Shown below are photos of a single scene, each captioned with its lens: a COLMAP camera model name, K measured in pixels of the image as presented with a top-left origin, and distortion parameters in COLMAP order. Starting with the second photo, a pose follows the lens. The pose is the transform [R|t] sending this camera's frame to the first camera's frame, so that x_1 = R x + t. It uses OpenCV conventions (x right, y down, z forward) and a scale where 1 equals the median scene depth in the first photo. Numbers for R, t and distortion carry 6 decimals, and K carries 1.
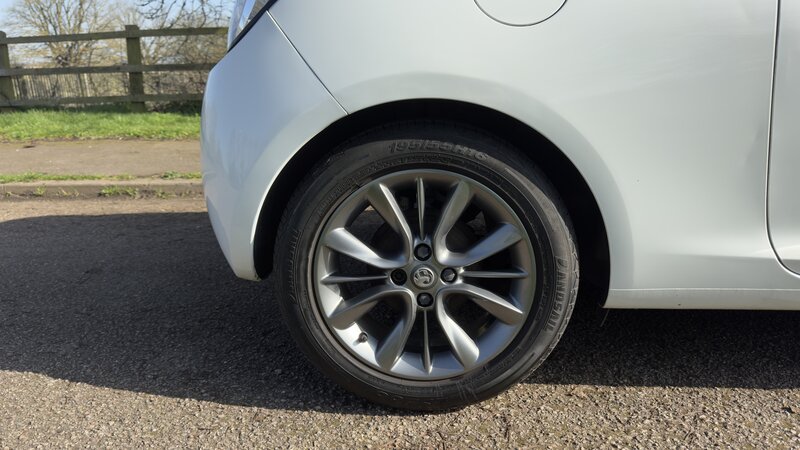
lens RADIAL K [[564.5, 0, 403.9], [0, 564.5, 227.1], [0, 0, 1]] dist [0.039105, -0.051207]
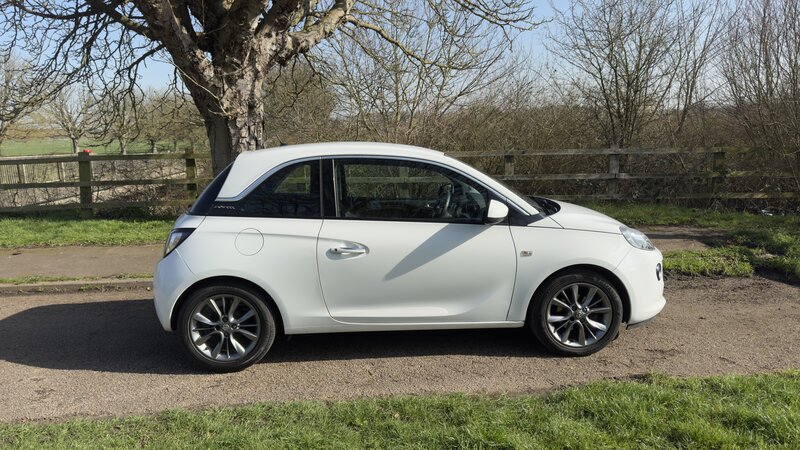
lens RADIAL K [[564.5, 0, 394.3], [0, 564.5, 221.0], [0, 0, 1]] dist [0.039105, -0.051207]
pose [[0.994503, -0.025553, 0.101544, 0.613518], [0.036808, 0.993188, -0.110561, -0.108317], [-0.098027, 0.113691, 0.988668, -2.121559]]
